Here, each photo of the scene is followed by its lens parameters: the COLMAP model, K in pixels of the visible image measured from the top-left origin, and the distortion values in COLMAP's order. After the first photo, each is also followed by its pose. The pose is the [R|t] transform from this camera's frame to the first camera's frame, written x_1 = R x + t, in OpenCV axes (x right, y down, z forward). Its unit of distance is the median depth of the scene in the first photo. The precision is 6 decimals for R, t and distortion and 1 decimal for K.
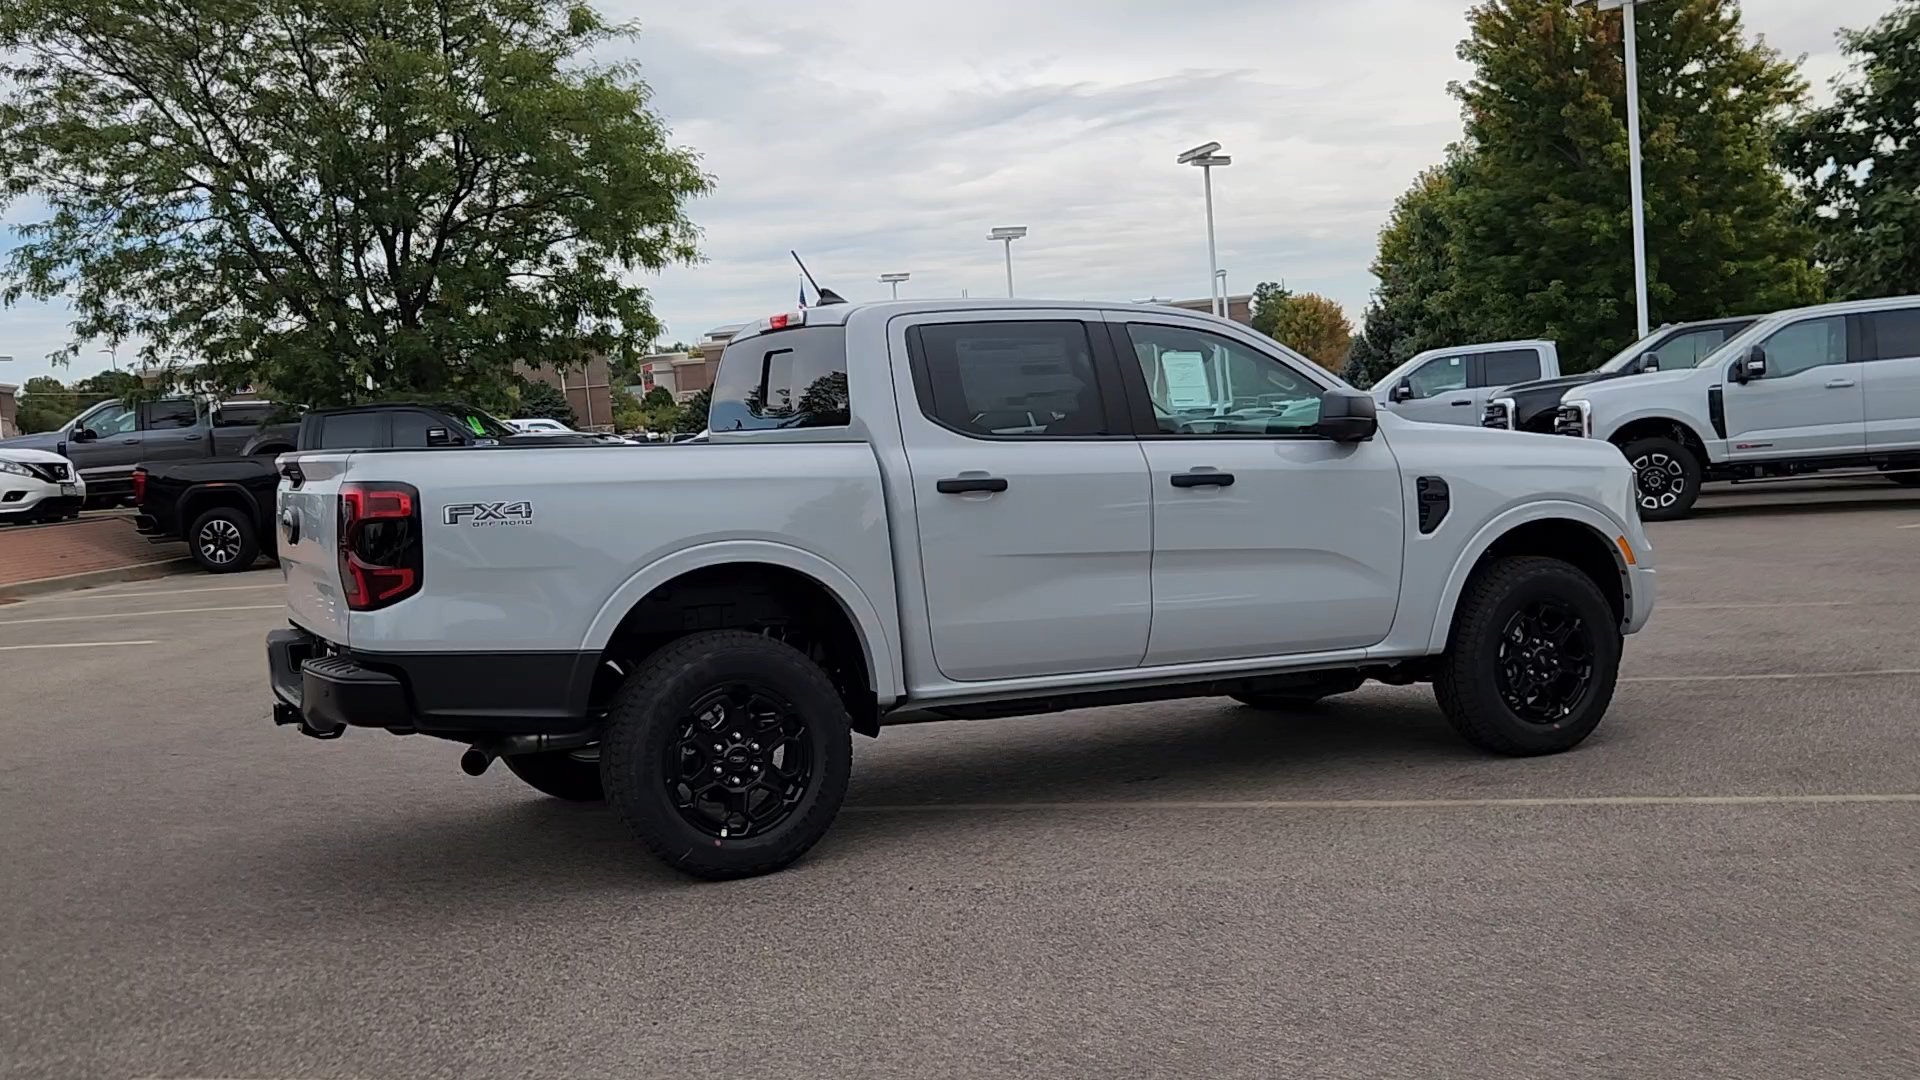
lens RADIAL K [[1909.1, 0, 941.3], [0, 1909.1, 542.8], [0, 0, 1]] dist [0.025877, 0.000000]
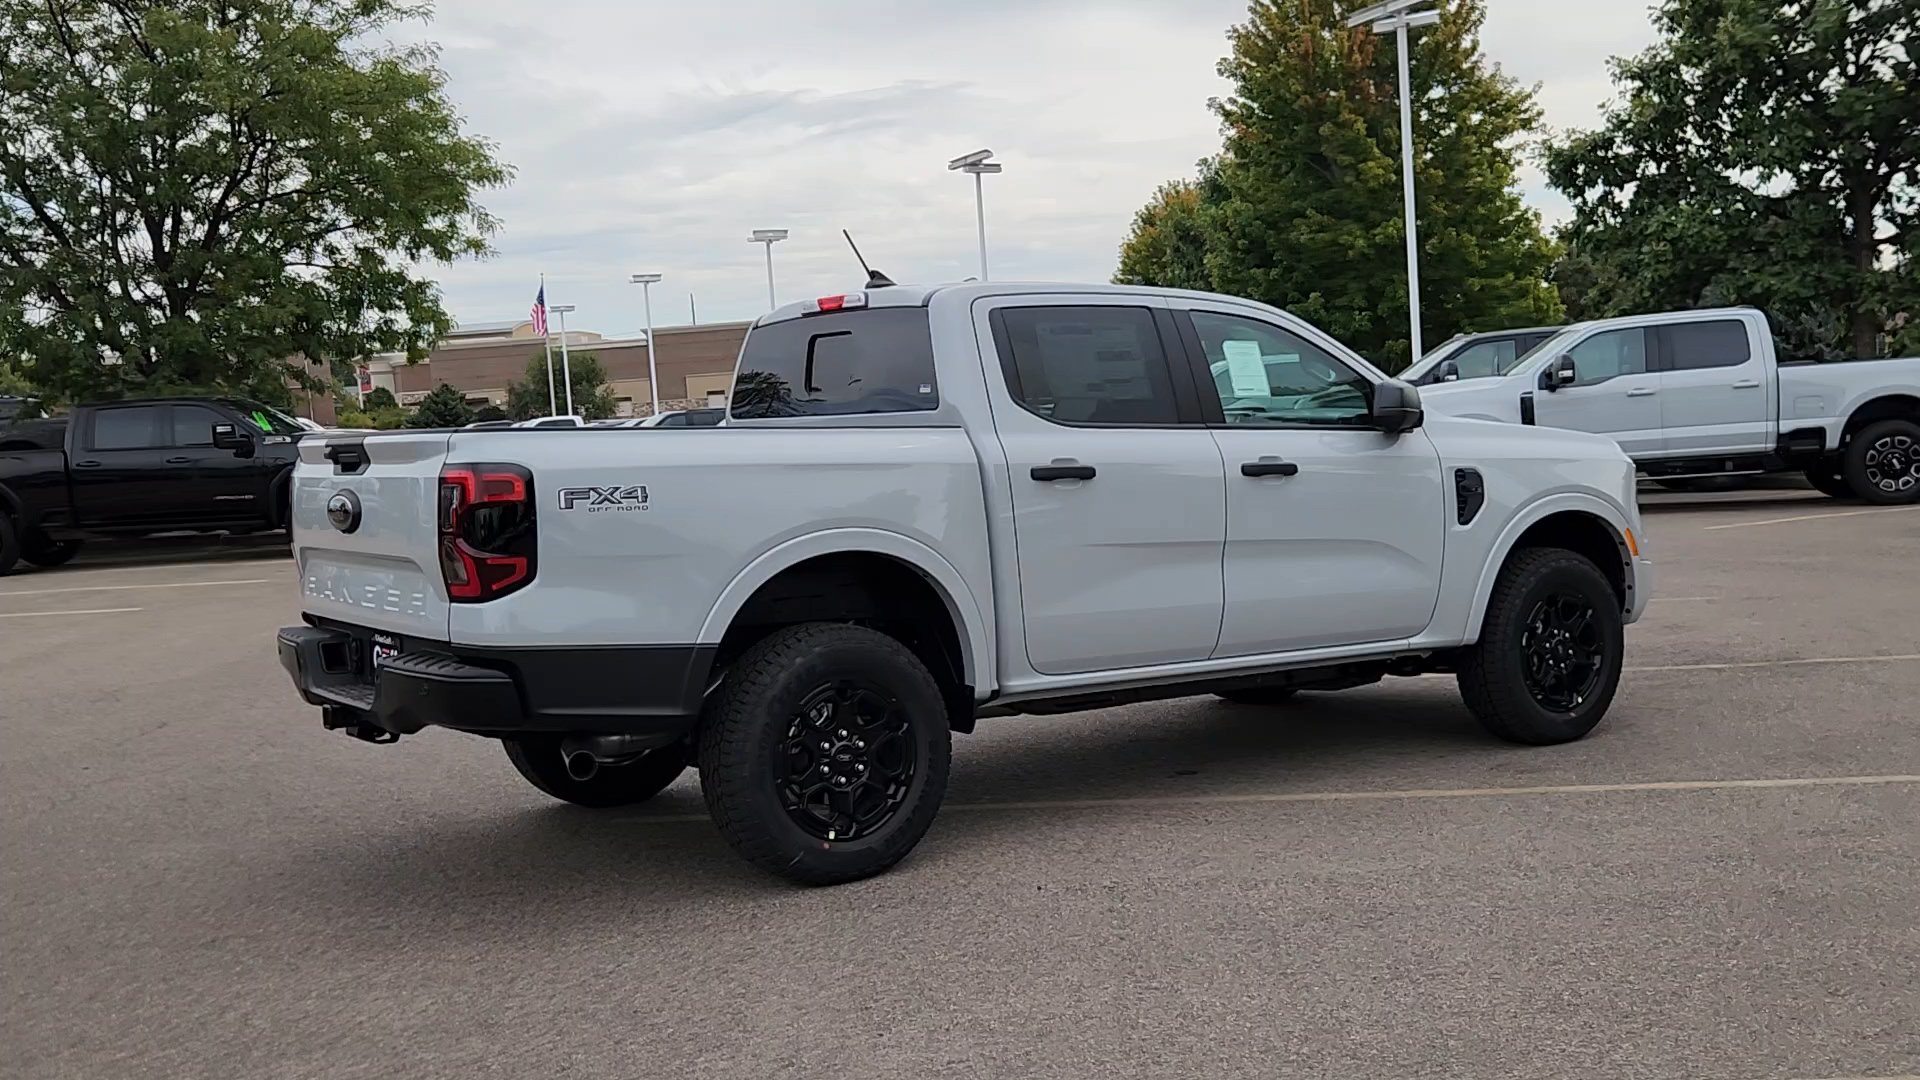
lens RADIAL K [[1909.1, 0, 940.2], [0, 1909.1, 544.8], [0, 0, 1]] dist [0.025877, 0.000000]
pose [[0.989734, -0.000339, 0.142922, -0.145975], [0.000670, 0.999997, -0.002267, 0.006839], [-0.142920, 0.002339, 0.989731, 0.036127]]
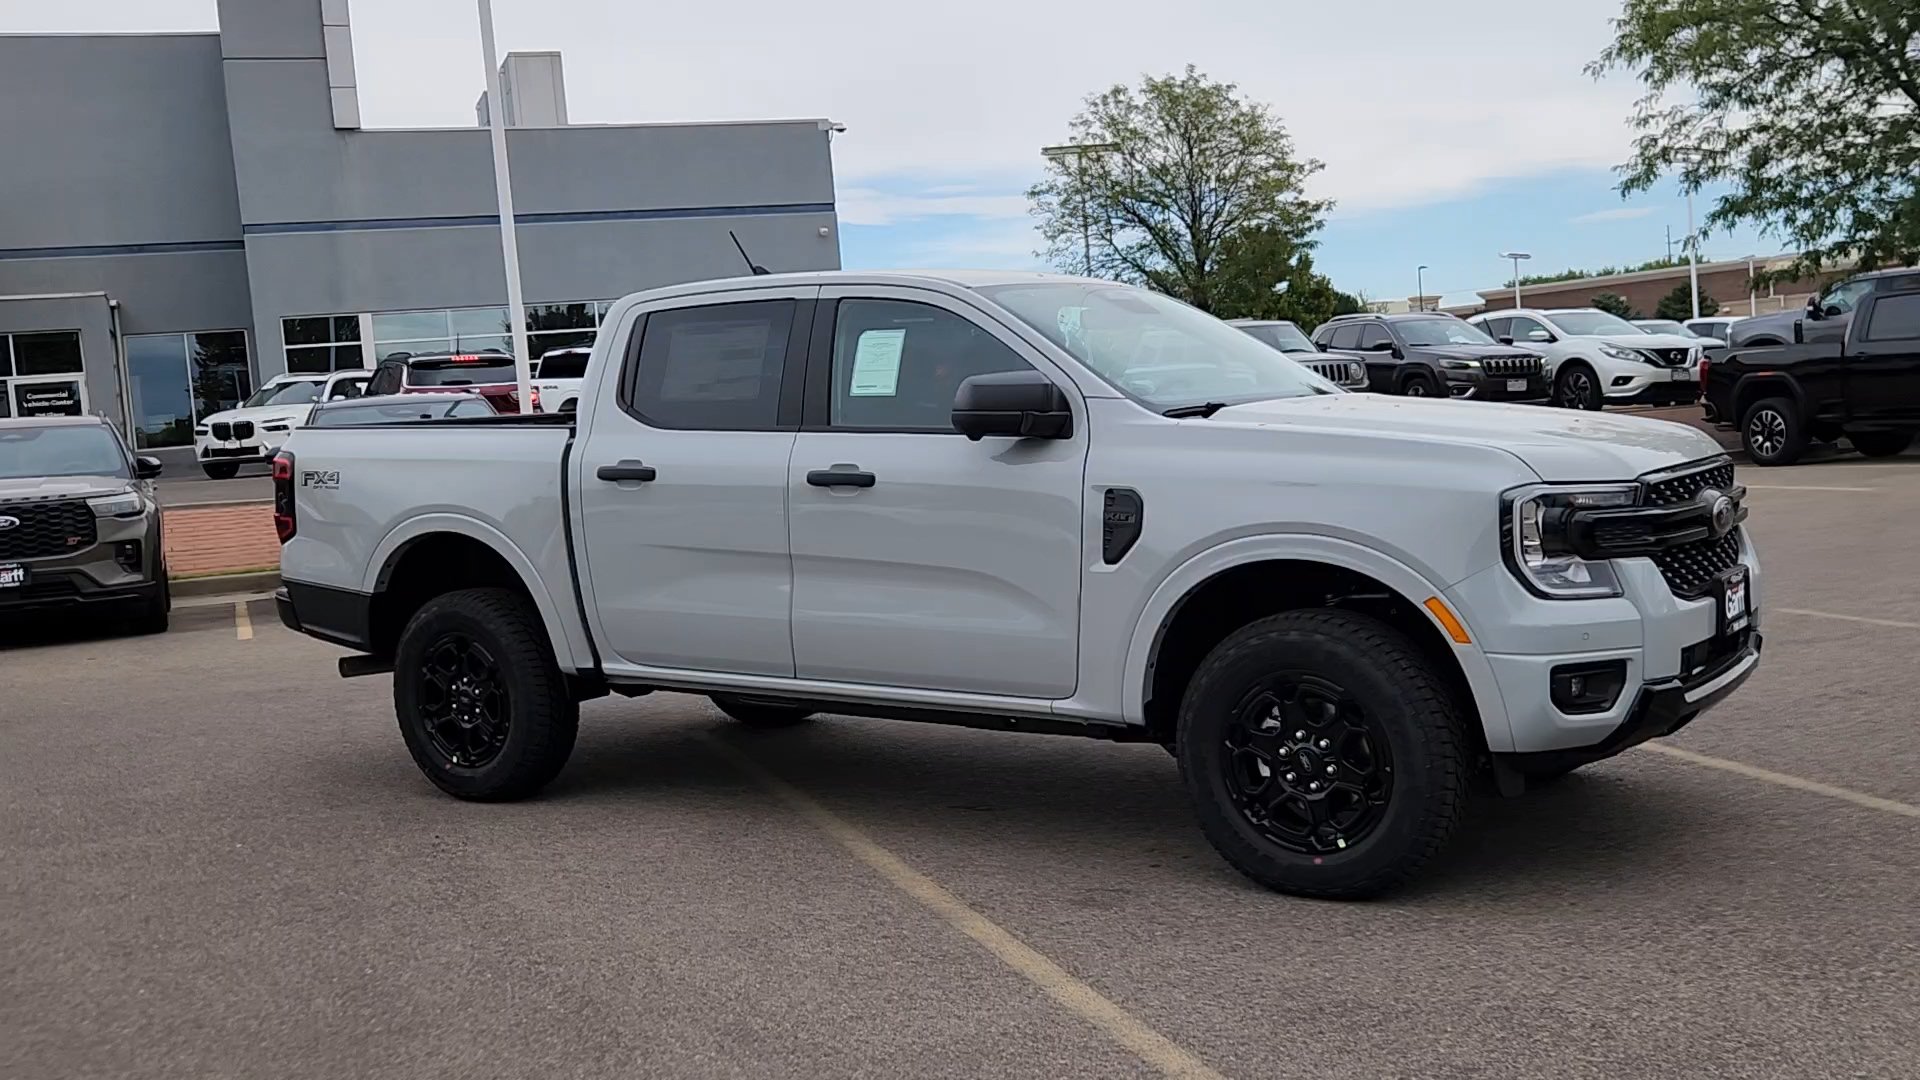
lens RADIAL K [[1909.1, 0, 945.2], [0, 1909.1, 550.4], [0, 0, 1]] dist [0.025877, 0.000000]
pose [[0.497686, 0.095029, -0.862136, 0.774302], [-0.025056, 0.995140, 0.095225, -0.071613], [0.866995, -0.025790, 0.497648, 0.504887]]
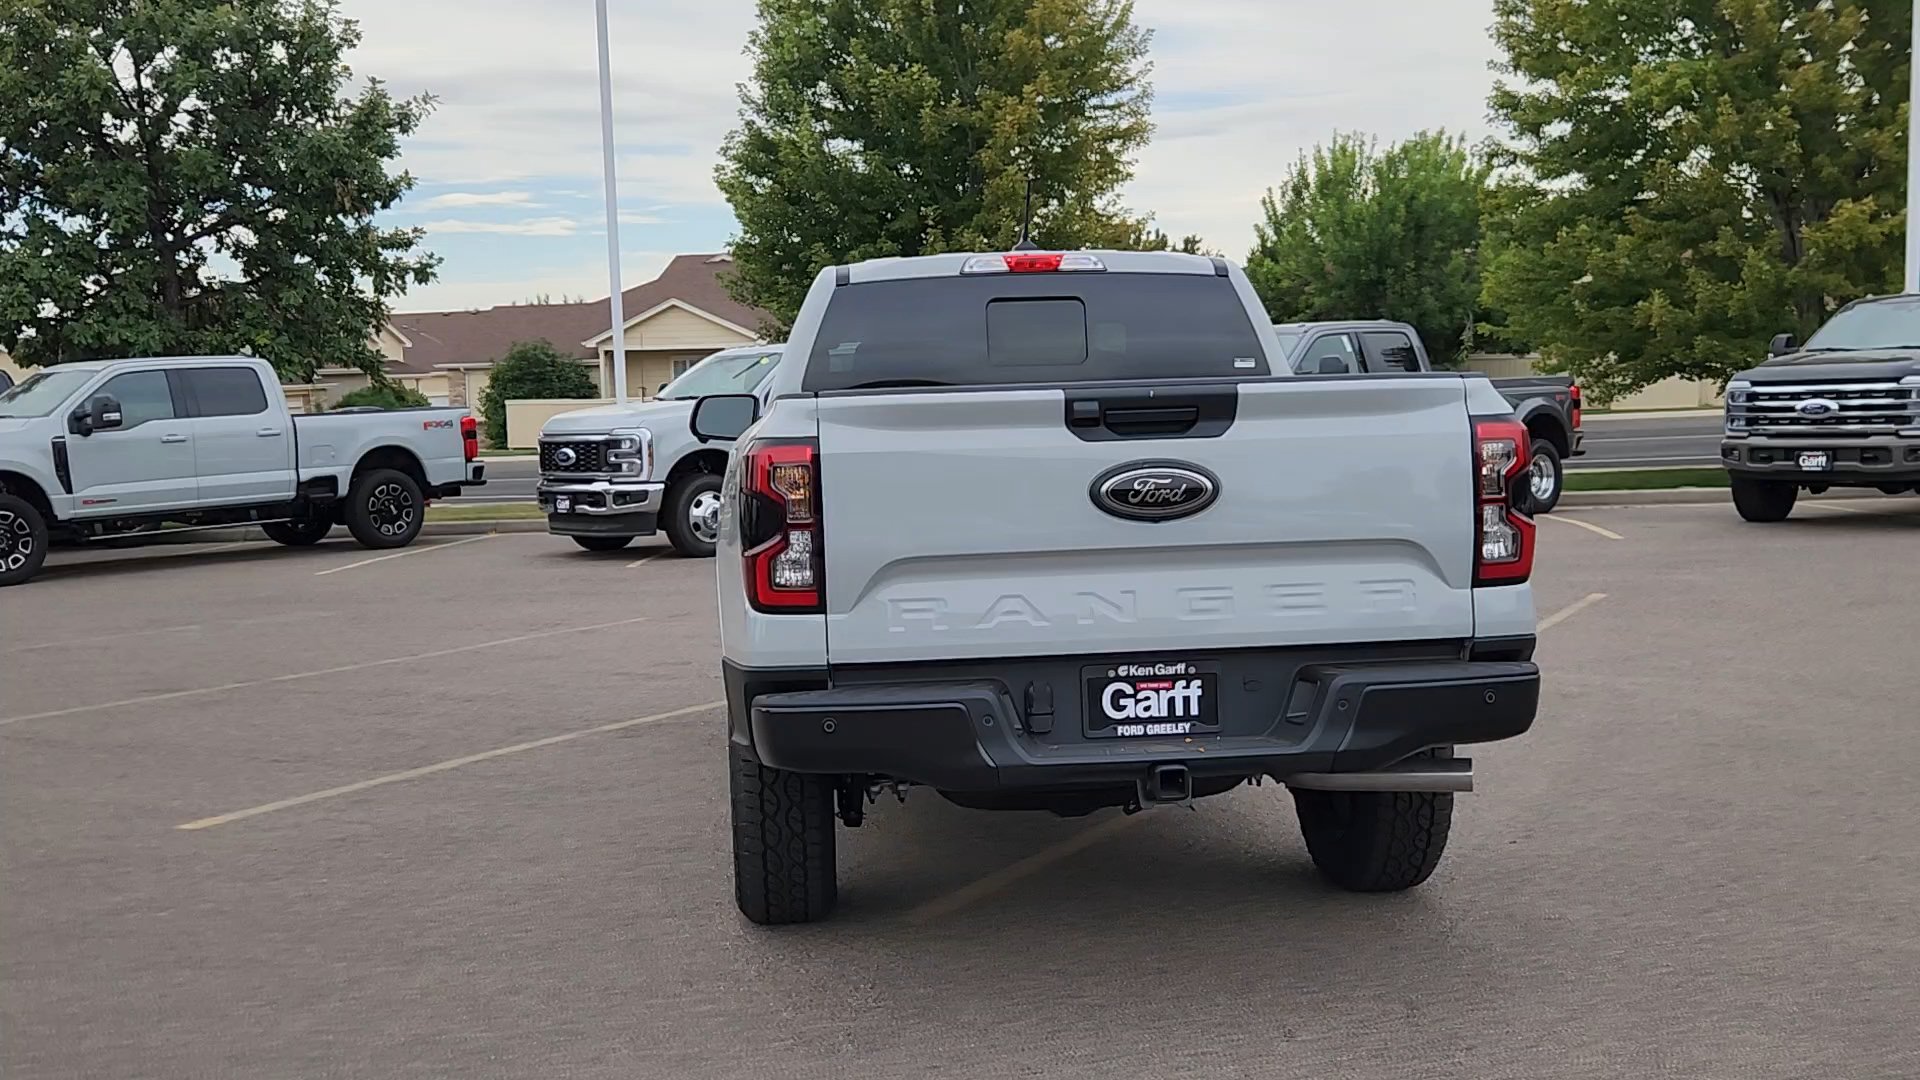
lens RADIAL K [[1909.1, 0, 934.0], [0, 1909.1, 545.3], [0, 0, 1]] dist [0.025877, 0.000000]
pose [[0.354798, -0.023039, 0.934659, -0.760812], [0.069498, 0.997580, -0.001792, 0.004043], [-0.932356, 0.065593, 0.355540, 0.655710]]
